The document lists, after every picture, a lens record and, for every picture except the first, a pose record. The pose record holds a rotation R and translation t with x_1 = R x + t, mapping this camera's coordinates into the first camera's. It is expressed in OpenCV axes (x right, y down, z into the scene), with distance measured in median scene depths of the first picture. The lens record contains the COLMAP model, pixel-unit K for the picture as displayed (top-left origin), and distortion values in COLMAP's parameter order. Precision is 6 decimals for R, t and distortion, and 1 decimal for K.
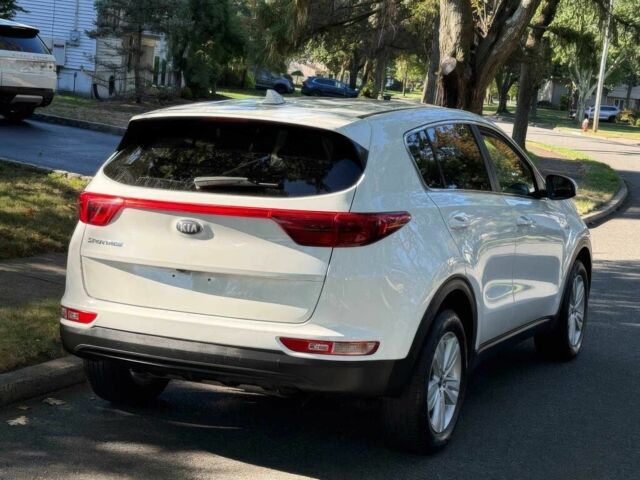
lens RADIAL K [[1156.2, 0, 320.0], [0, 1156.2, 240.0], [0, 0, 1]] dist [0.157658, 0.121202]
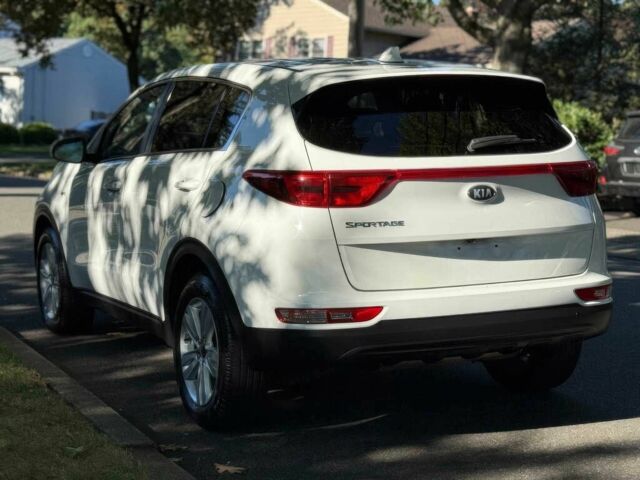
lens RADIAL K [[1206.7, 0, 320.0], [0, 1206.7, 240.0], [0, 0, 1]] dist [0.206954, -0.057342]
pose [[0.637579, -0.129437, 0.759434, -0.926777], [0.118880, 0.990507, 0.069016, -0.055036], [-0.761158, 0.046278, 0.646914, 0.463503]]
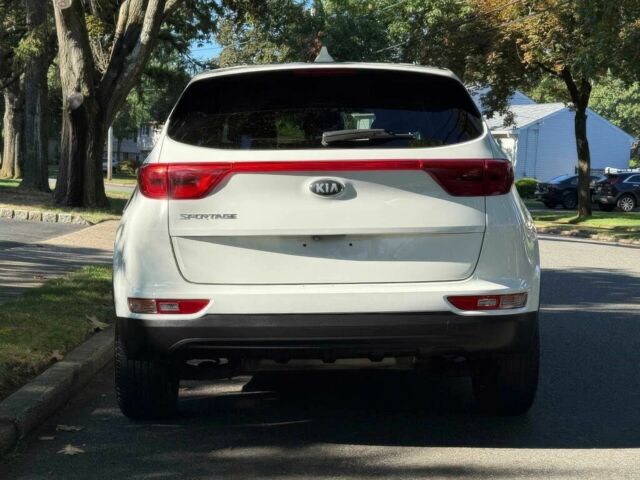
lens RADIAL K [[1090.8, 0, 320.0], [0, 1090.8, 240.0], [0, 0, 1]] dist [0.116821, 0.033157]
pose [[0.904848, -0.077625, 0.418597, -0.464949], [0.094993, 0.995261, -0.020777, 0.045570], [-0.415001, 0.058564, 0.907934, 0.239449]]
